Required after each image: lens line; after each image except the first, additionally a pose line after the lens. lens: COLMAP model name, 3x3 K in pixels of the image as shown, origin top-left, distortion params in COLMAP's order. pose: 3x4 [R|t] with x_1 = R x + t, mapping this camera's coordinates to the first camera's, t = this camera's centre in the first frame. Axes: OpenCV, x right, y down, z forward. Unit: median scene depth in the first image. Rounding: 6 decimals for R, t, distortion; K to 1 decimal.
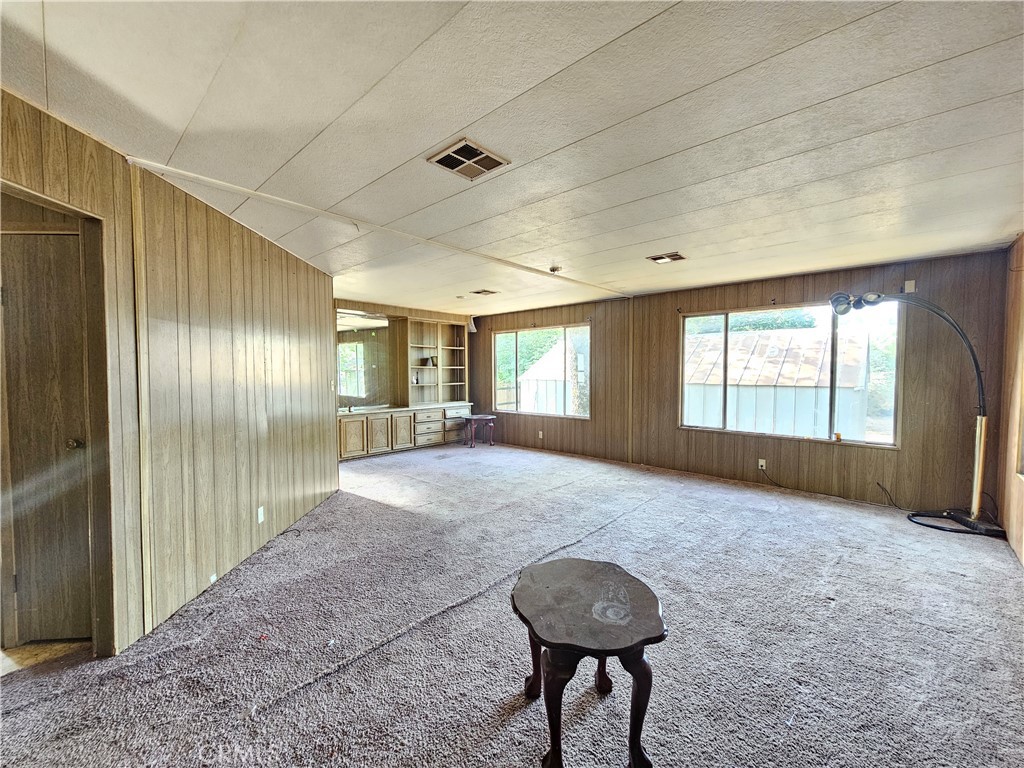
lens RADIAL K [[417.3, 0, 514.9], [0, 417.3, 383.8], [0, 0, 1]] dist [-0.006804, 0.001898]
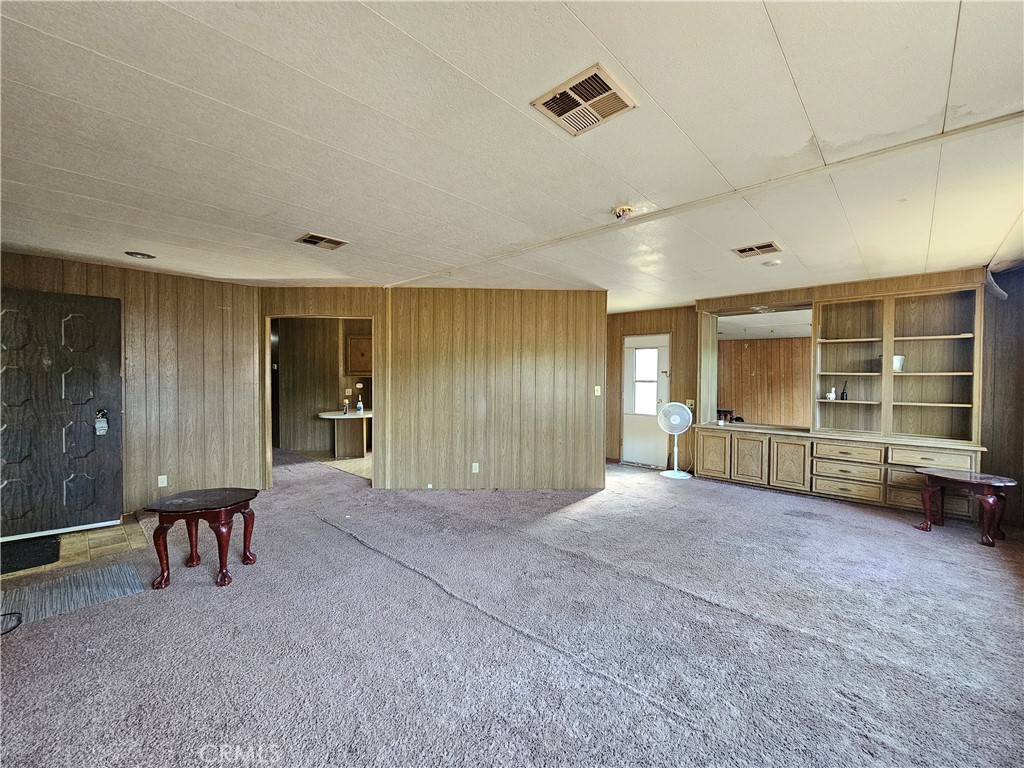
lens RADIAL K [[417.3, 0, 520.2], [0, 417.3, 388.8], [0, 0, 1]] dist [-0.006804, 0.001898]
pose [[-0.009465, 0.027972, -0.999564, 0.430665], [-0.041557, 0.998734, 0.028343, -0.015464], [0.999091, 0.041807, -0.008290, 0.528273]]
